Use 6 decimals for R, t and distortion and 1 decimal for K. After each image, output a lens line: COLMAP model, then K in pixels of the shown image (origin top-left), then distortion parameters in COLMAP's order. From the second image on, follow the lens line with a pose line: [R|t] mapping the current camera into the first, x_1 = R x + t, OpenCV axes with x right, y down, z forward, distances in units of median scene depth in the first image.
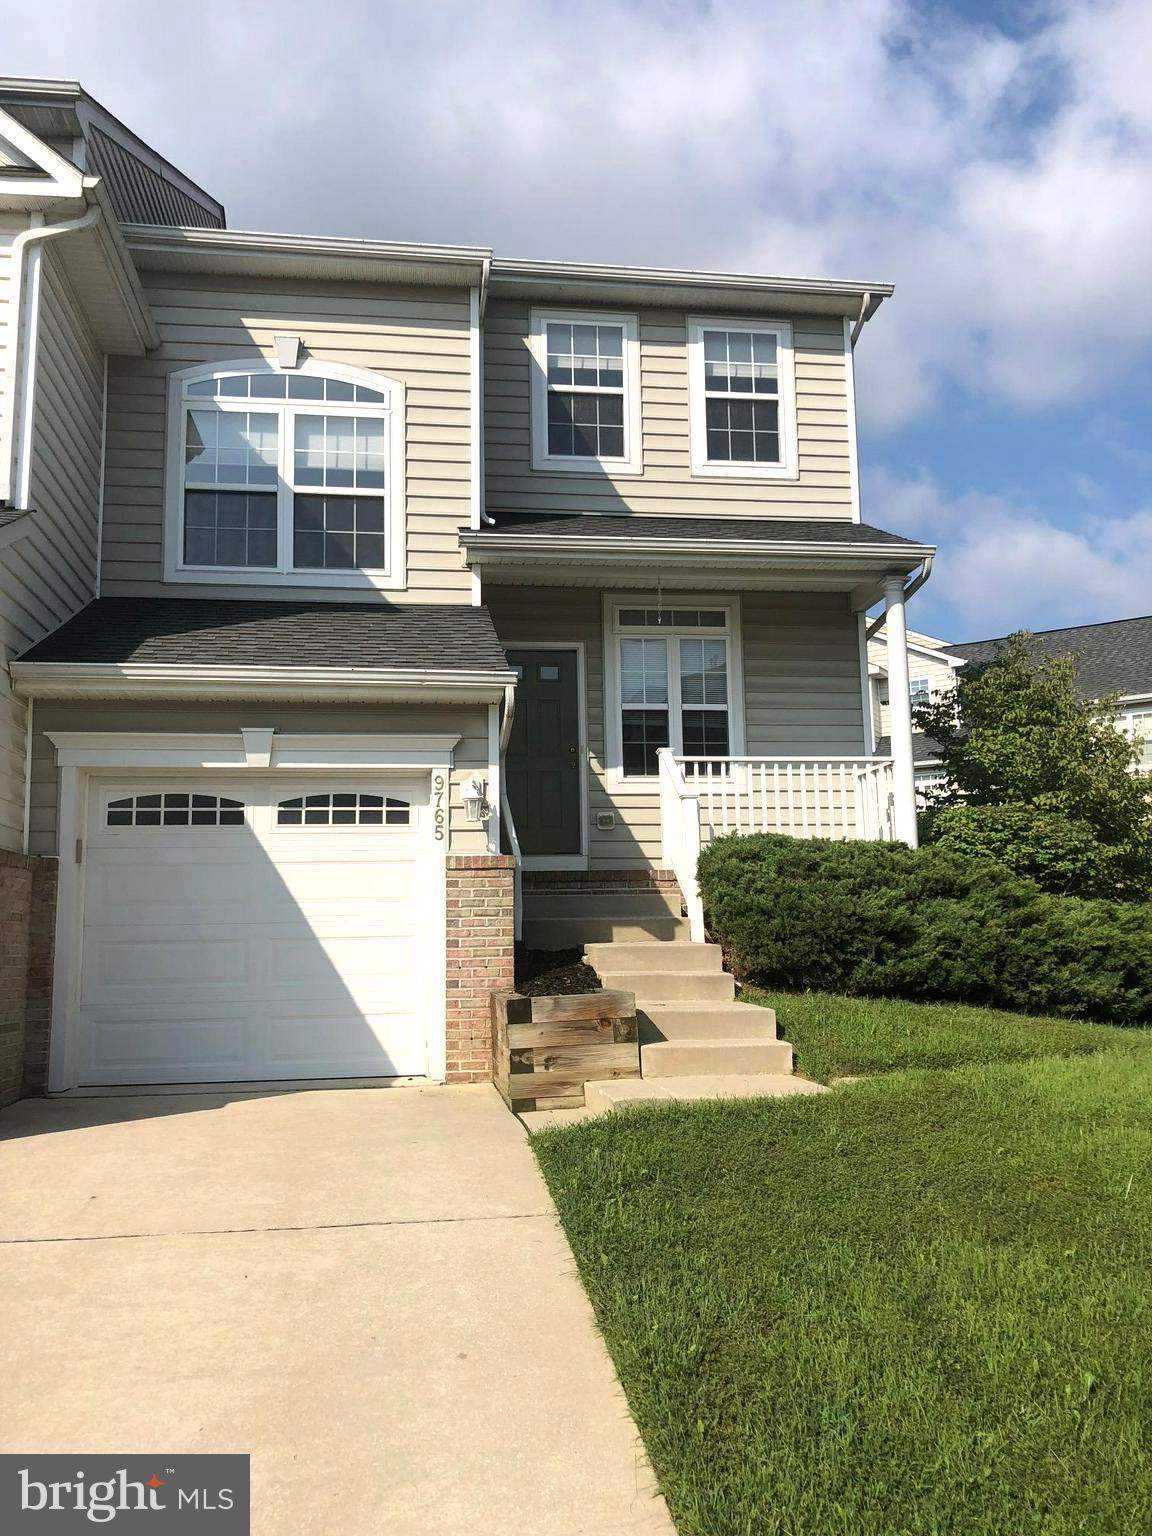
lens RADIAL K [[1262.7, 0, 570.7], [0, 1262.7, 753.7], [0, 0, 1]] dist [0.144847, -0.387561]
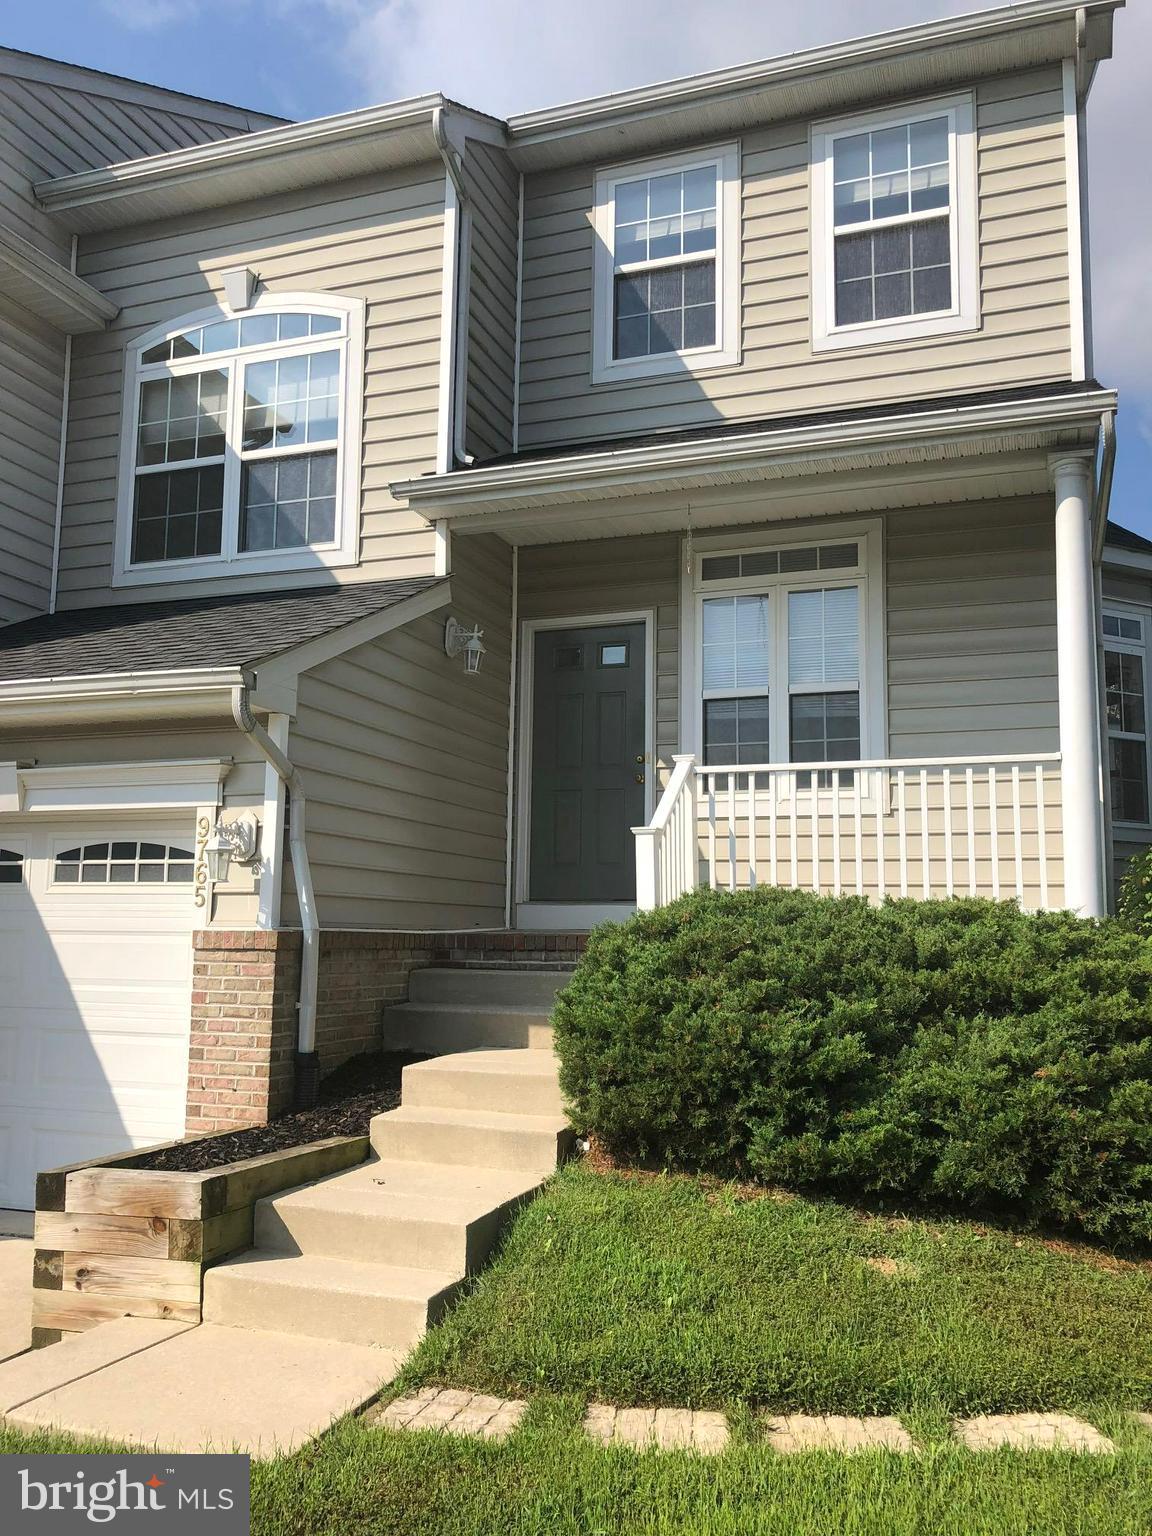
lens RADIAL K [[1278.9, 0, 576.0], [0, 1278.9, 768.0], [0, 0, 1]] dist [0.022566, 0.001500]
pose [[0.881153, -0.035147, -0.471524, 0.347571], [0.043307, 0.999041, 0.006462, -0.004815], [0.470845, -0.026114, 0.881830, 0.369968]]
